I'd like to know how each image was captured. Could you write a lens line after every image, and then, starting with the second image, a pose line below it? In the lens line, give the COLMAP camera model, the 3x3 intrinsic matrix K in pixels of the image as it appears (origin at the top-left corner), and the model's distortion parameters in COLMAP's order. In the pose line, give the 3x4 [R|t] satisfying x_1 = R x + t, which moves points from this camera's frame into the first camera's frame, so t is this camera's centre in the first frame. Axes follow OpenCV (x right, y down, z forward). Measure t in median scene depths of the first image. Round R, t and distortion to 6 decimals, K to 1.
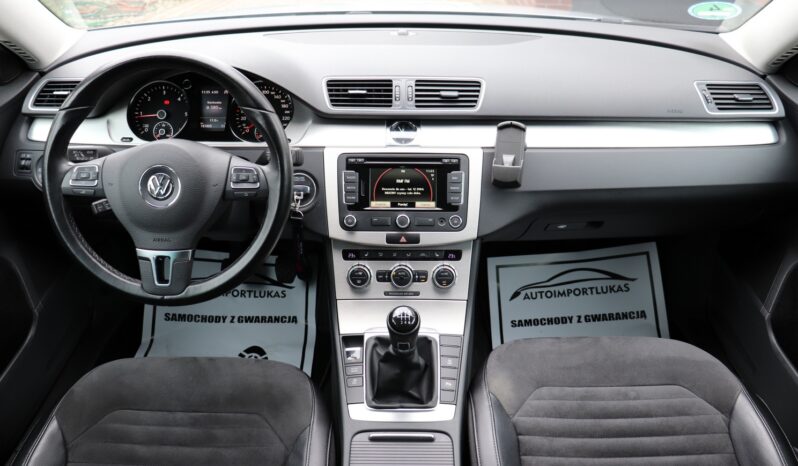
lens RADIAL K [[661.4, 0, 390.7], [0, 661.4, 225.6], [0, 0, 1]] dist [-0.179189, 0.145805]
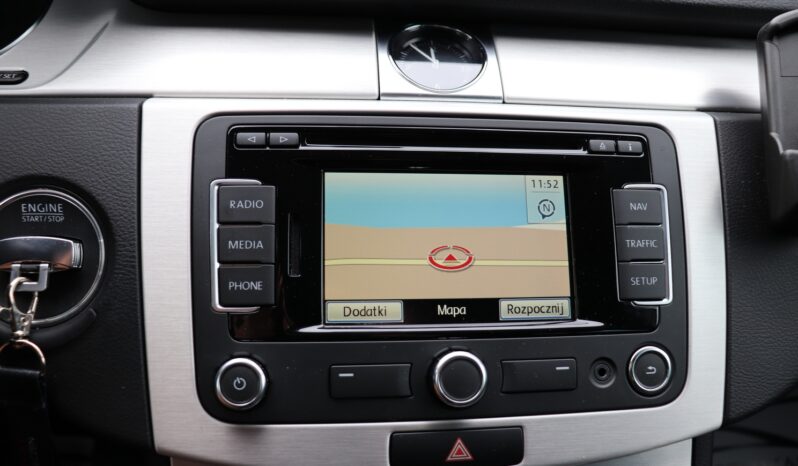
lens RADIAL K [[661.4, 0, 390.7], [0, 661.4, 225.6], [0, 0, 1]] dist [-0.179189, 0.145805]
pose [[0.992152, -0.002104, 0.125020, -0.036638], [0.022694, 0.986282, -0.163499, -0.023306], [-0.122961, 0.165053, 0.978590, 0.747825]]
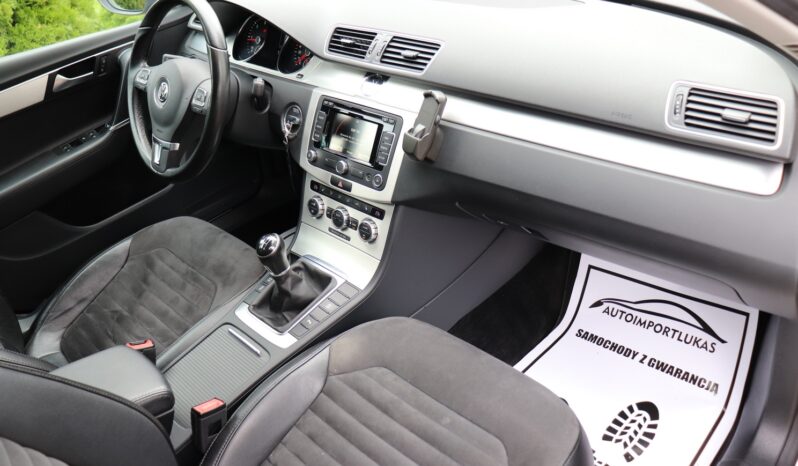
lens RADIAL K [[661.4, 0, 390.7], [0, 661.4, 225.6], [0, 0, 1]] dist [-0.179189, 0.145805]
pose [[0.705002, 0.300735, -0.642285, 0.773560], [-0.237514, 0.953463, 0.185731, -0.131232], [0.668250, 0.021611, 0.743622, 0.265258]]
